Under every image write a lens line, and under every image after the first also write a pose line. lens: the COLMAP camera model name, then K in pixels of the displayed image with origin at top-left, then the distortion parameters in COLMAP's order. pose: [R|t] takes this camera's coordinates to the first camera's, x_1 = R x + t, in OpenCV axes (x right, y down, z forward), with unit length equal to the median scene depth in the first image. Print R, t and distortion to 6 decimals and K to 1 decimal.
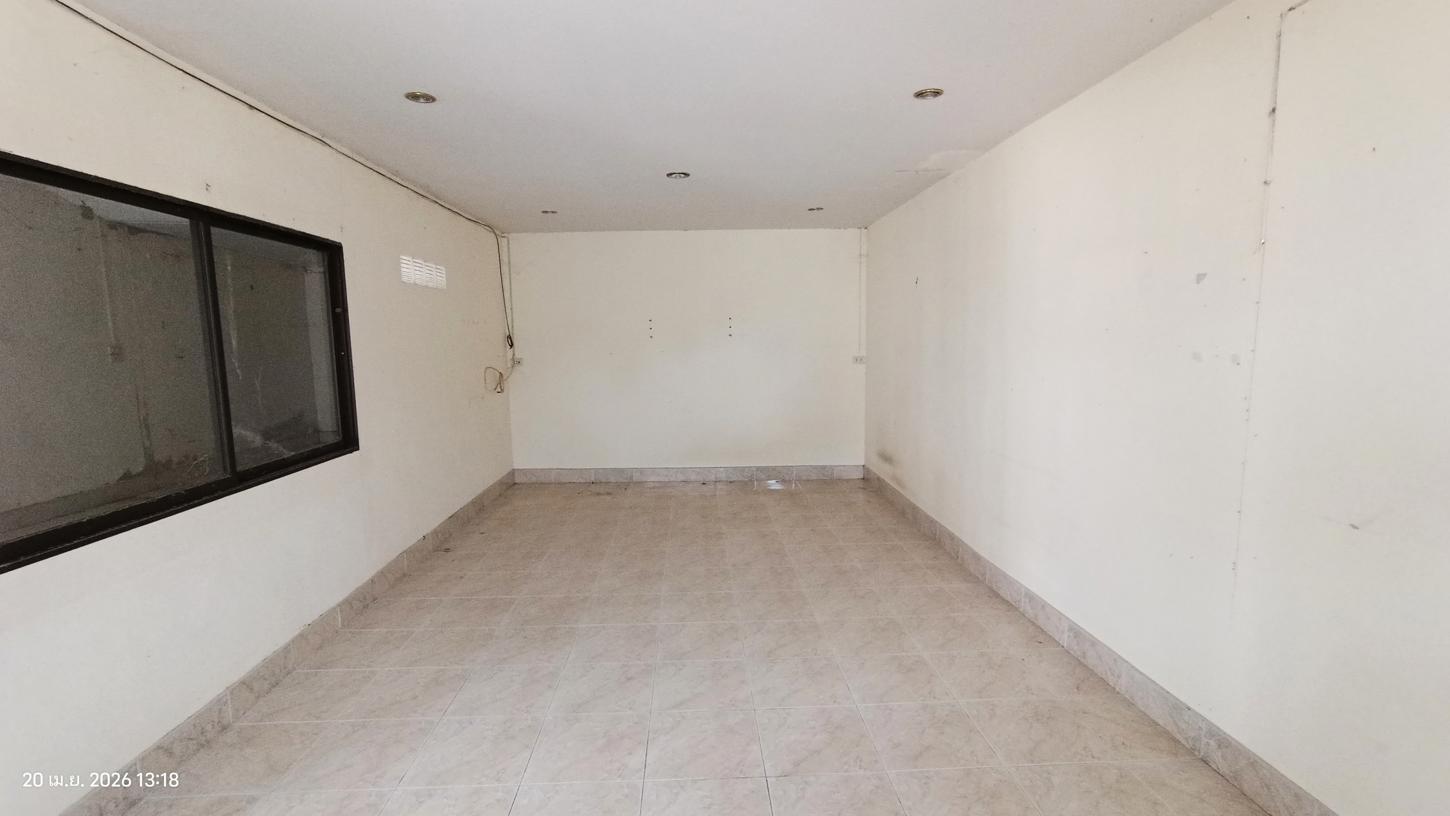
lens RADIAL K [[662.0, 0, 713.7], [0, 662.0, 415.3], [0, 0, 1]] dist [-0.035467, 0.019625]
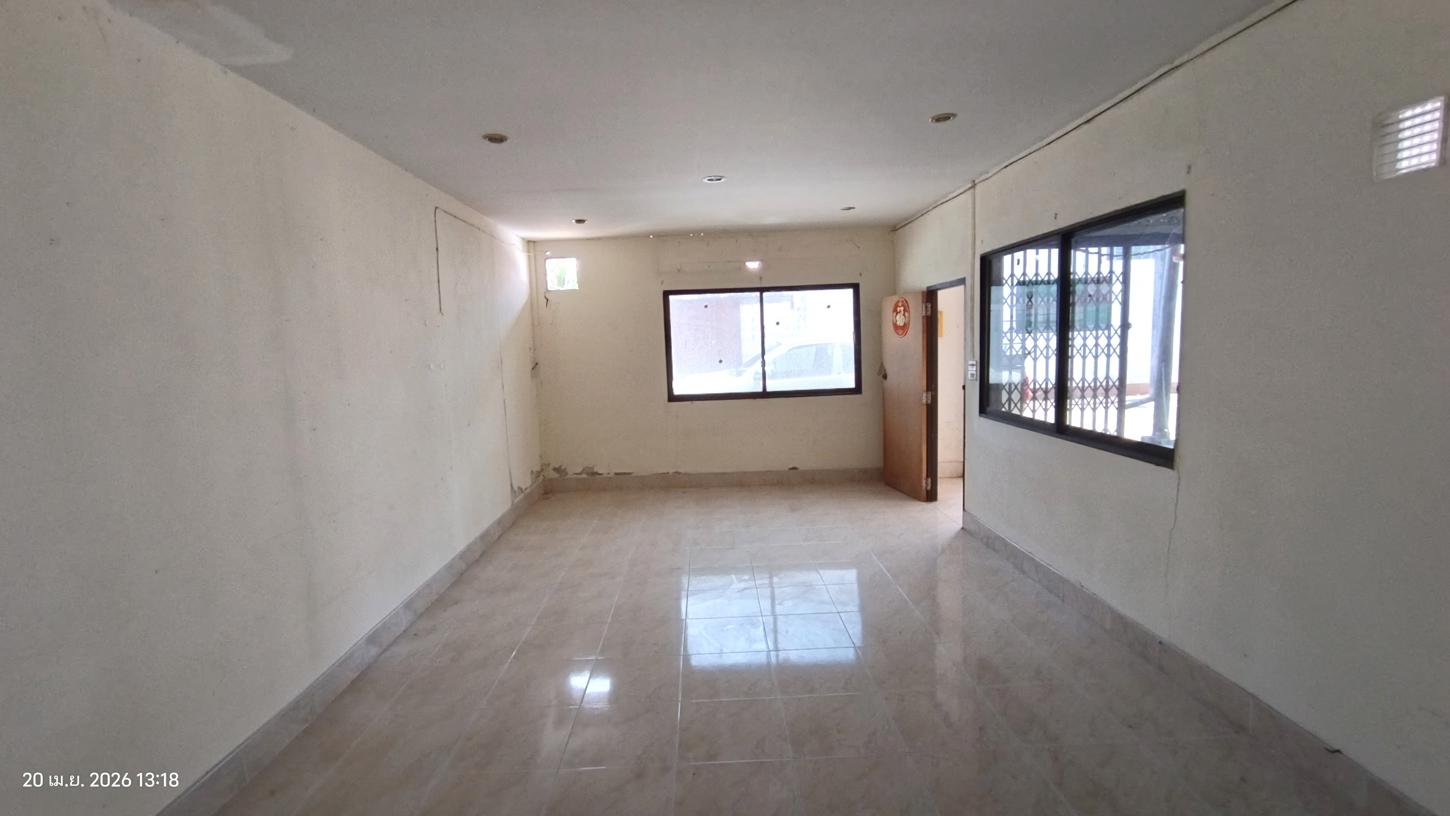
lens RADIAL K [[662.0, 0, 713.7], [0, 662.0, 415.3], [0, 0, 1]] dist [-0.035467, 0.019625]
pose [[-0.998349, 0.047720, 0.031980, -0.053220], [0.053879, 0.970935, 0.233202, -0.236355], [-0.019922, 0.234540, -0.971902, 1.950895]]
